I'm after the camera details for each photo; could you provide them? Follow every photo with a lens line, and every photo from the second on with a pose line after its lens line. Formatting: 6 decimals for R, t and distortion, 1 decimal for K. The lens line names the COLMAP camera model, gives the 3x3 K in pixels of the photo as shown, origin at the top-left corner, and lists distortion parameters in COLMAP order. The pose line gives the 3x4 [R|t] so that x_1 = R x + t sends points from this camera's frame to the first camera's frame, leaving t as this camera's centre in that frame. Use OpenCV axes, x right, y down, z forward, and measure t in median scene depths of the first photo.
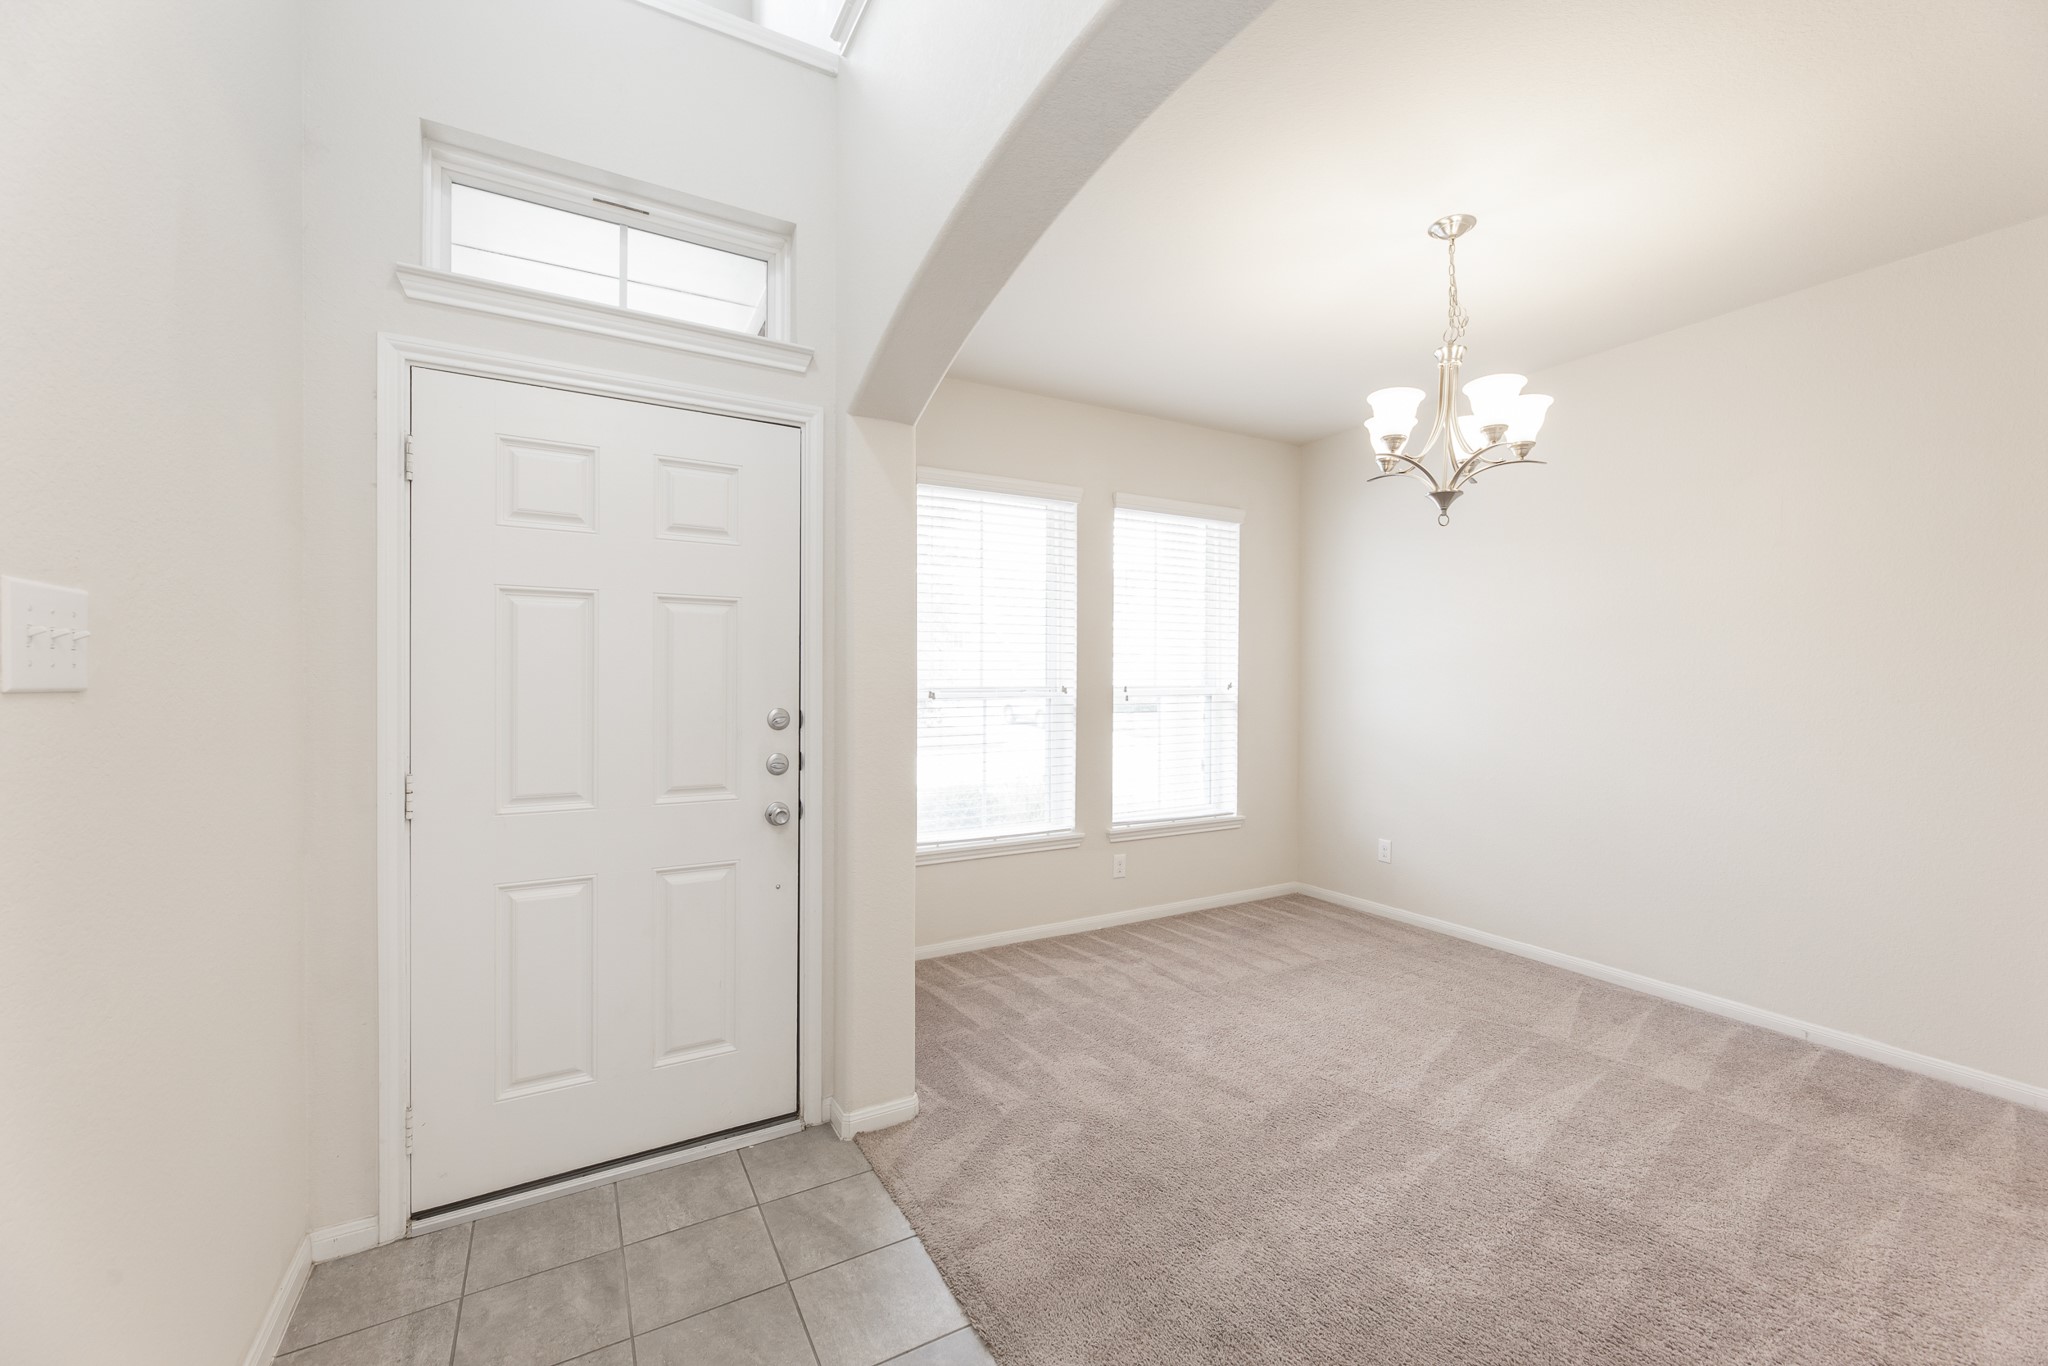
lens RADIAL K [[832.5, 0, 1033.1], [0, 832.5, 683.6], [0, 0, 1]] dist [-0.008938, -0.000027]
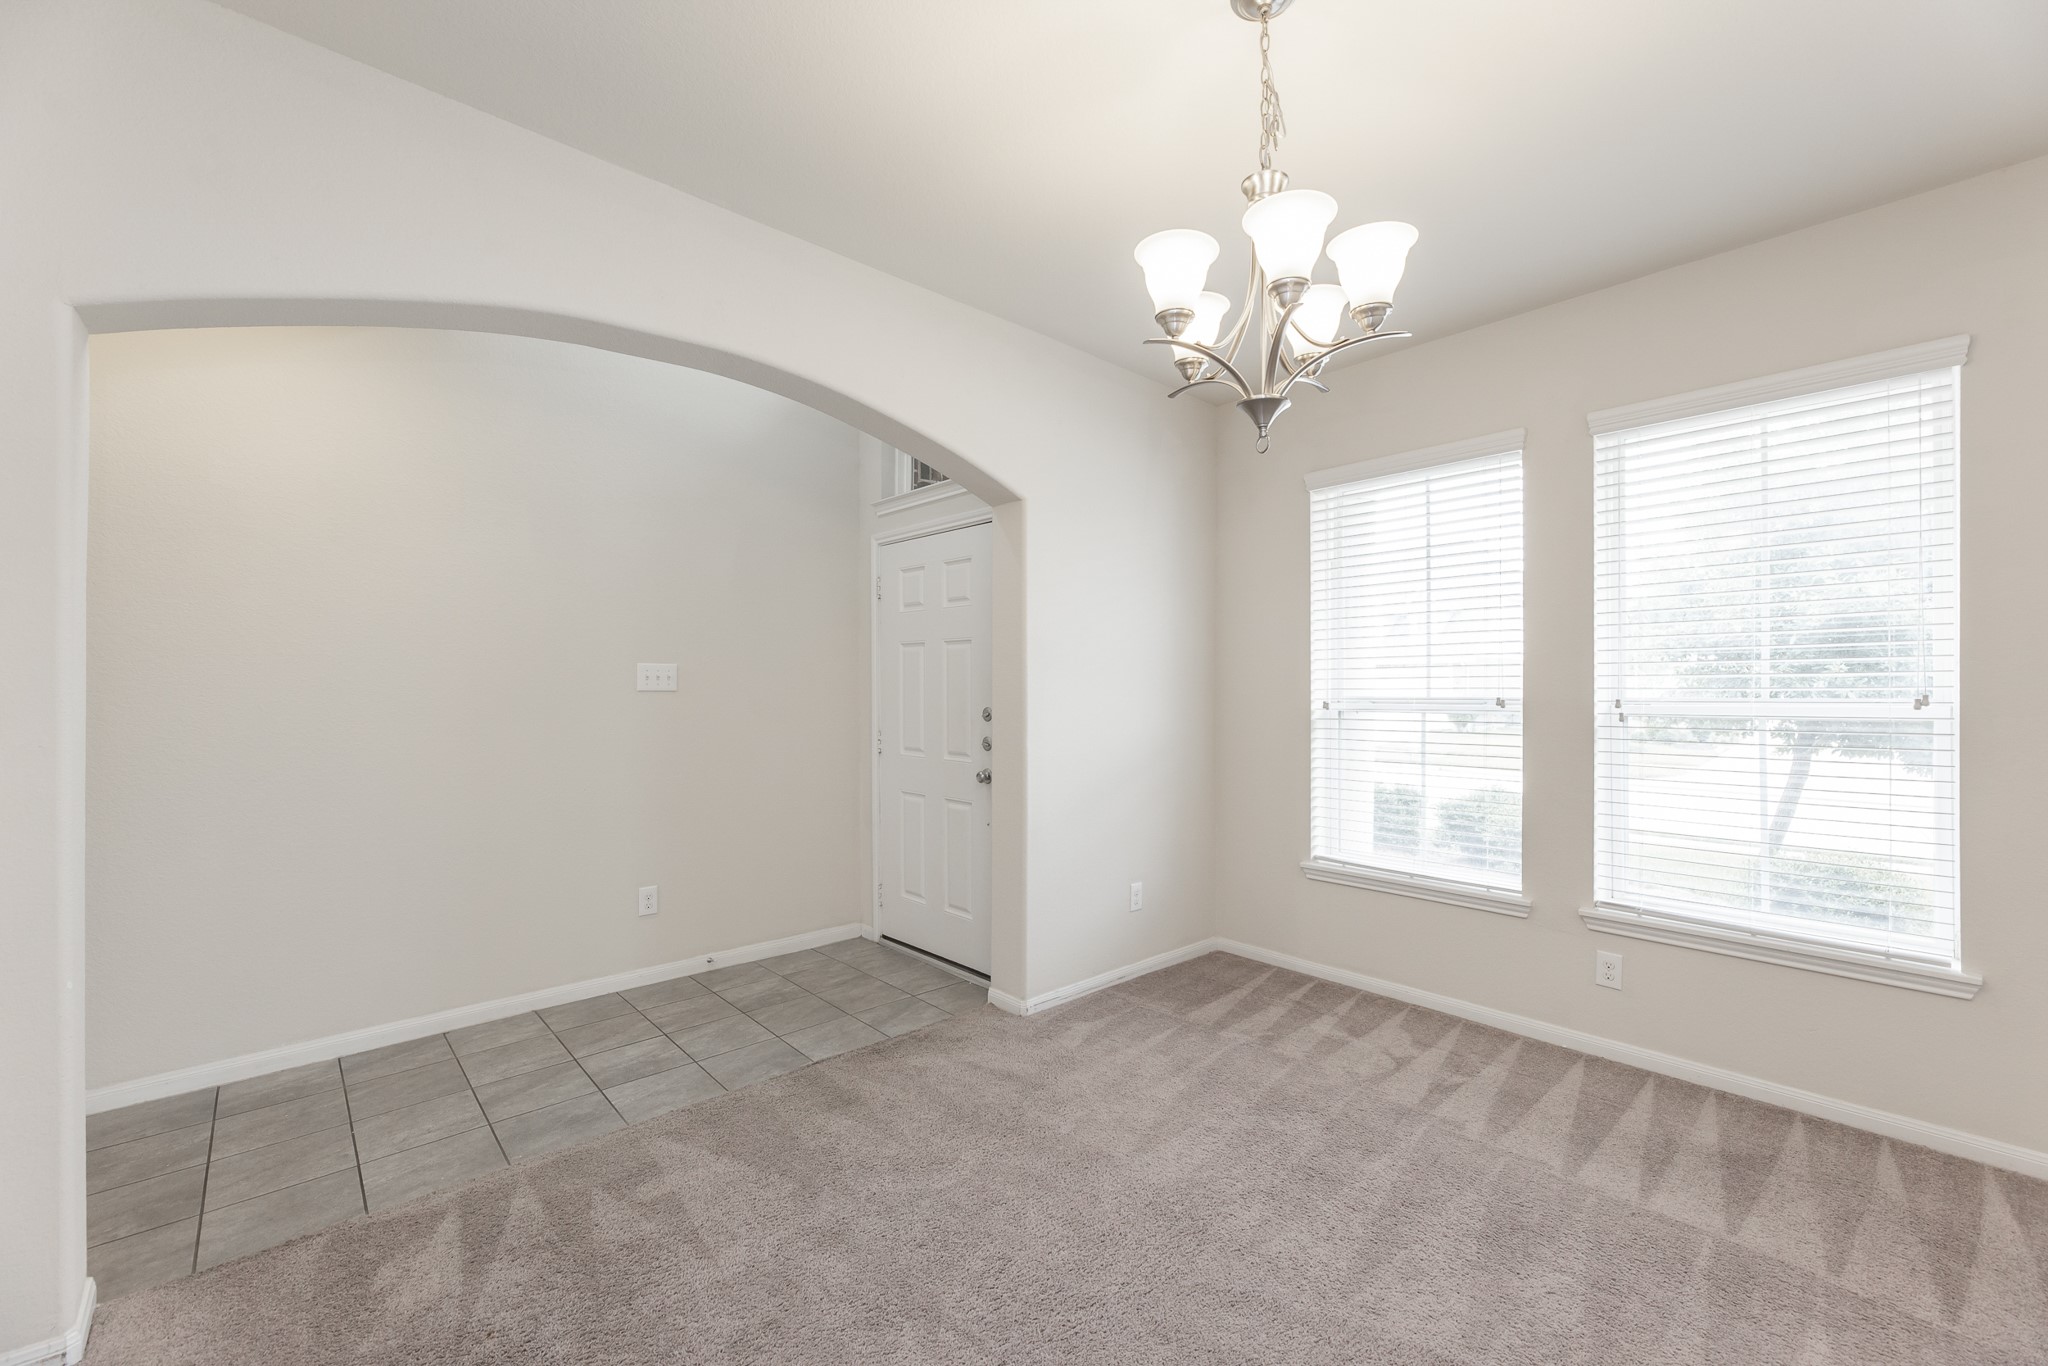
lens RADIAL K [[832.5, 0, 1033.1], [0, 832.5, 683.6], [0, 0, 1]] dist [-0.008938, -0.000027]
pose [[0.210742, -0.007299, -0.977515, 0.752282], [-0.005779, 0.999945, -0.008713, -0.000875], [0.977525, 0.007485, 0.210688, 0.470308]]
